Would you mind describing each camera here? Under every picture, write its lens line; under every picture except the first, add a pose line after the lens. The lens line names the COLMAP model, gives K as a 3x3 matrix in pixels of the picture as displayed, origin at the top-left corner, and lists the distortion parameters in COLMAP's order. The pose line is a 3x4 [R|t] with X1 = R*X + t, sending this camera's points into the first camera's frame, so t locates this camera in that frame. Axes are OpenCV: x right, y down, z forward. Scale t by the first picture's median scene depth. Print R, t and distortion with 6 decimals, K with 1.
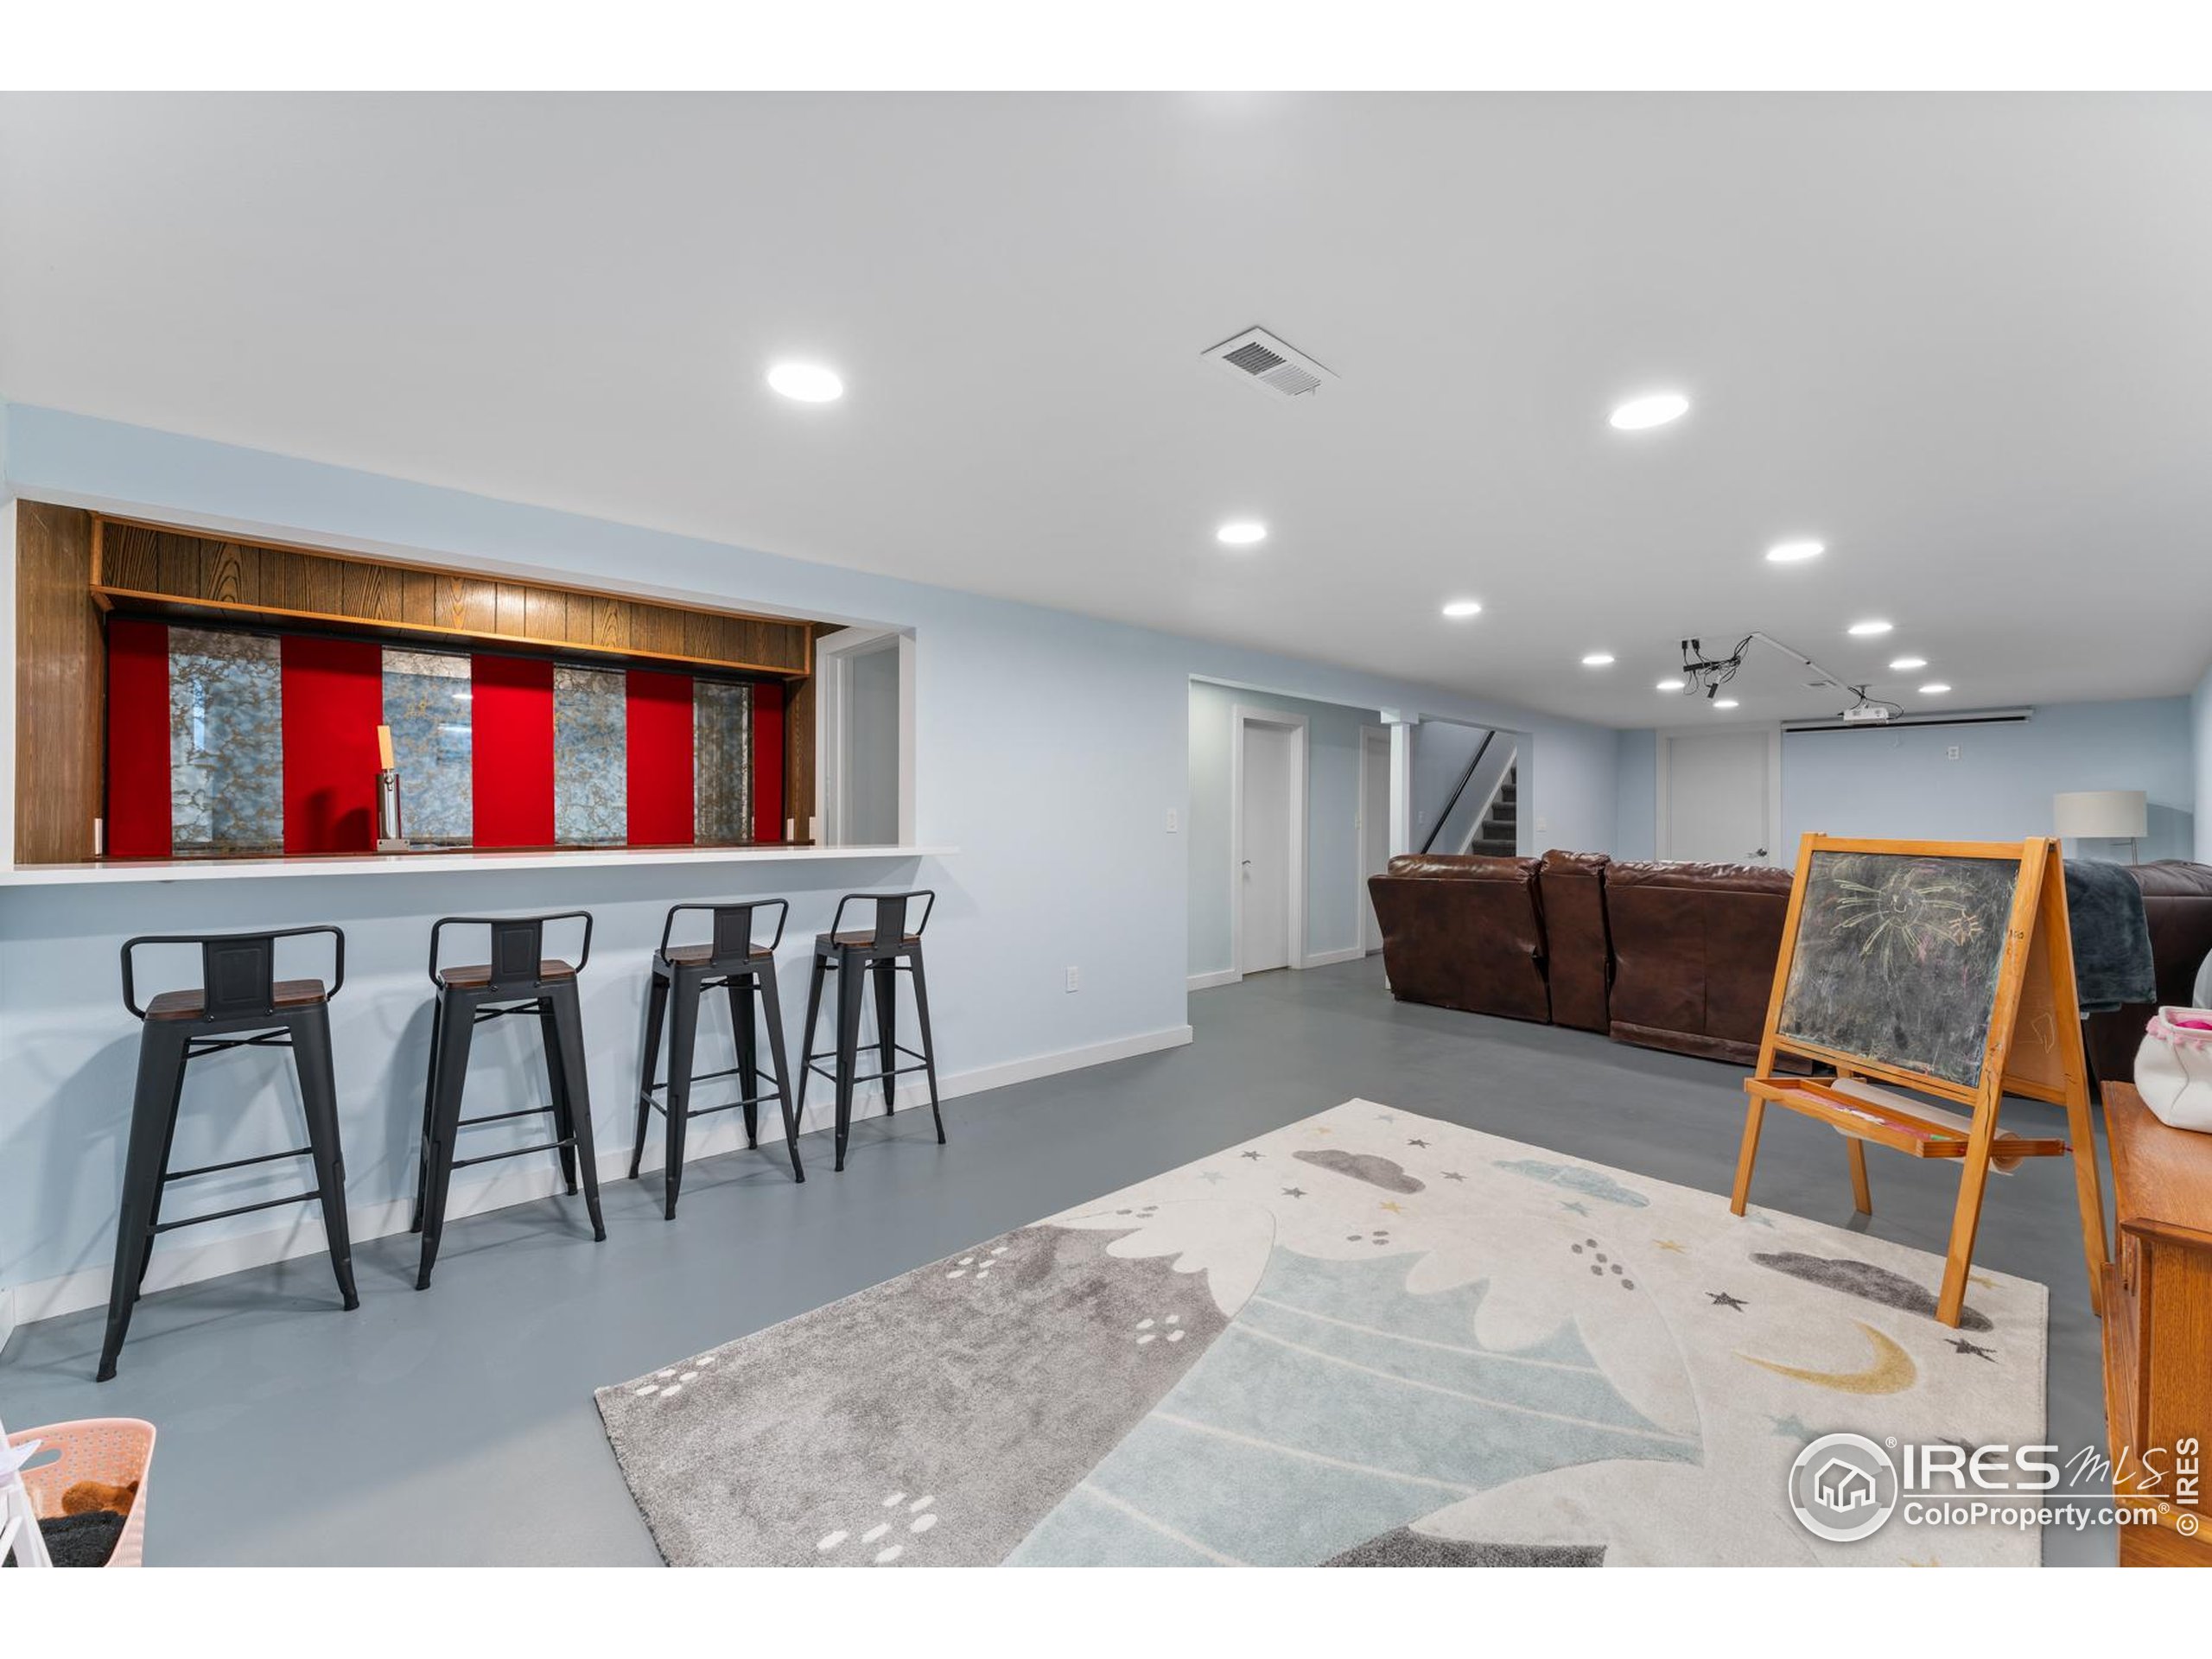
lens RADIAL K [[902.8, 0, 1106.3], [0, 902.8, 820.6], [0, 0, 1]] dist [-0.003763, -0.000273]
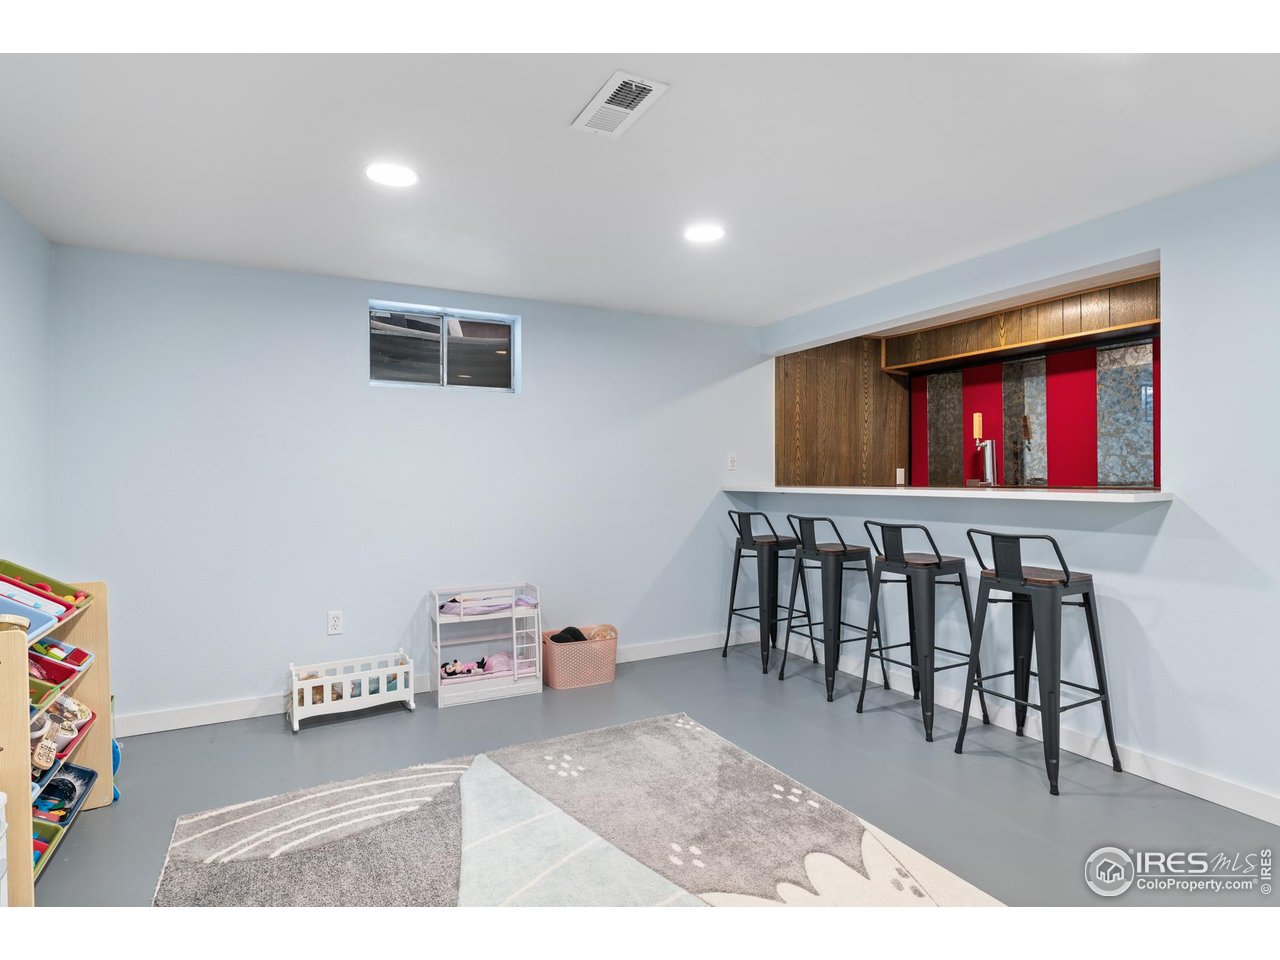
lens RADIAL K [[686.4, 0, 640.0], [0, 686.4, 480.0], [0, 0, 1]] dist [-0.000539, -0.000064]
pose [[-0.271416, 0.015183, -0.962342, 0.600283], [0.009591, 0.999869, 0.013070, -0.000889], [0.962414, -0.005683, -0.271526, 0.698529]]
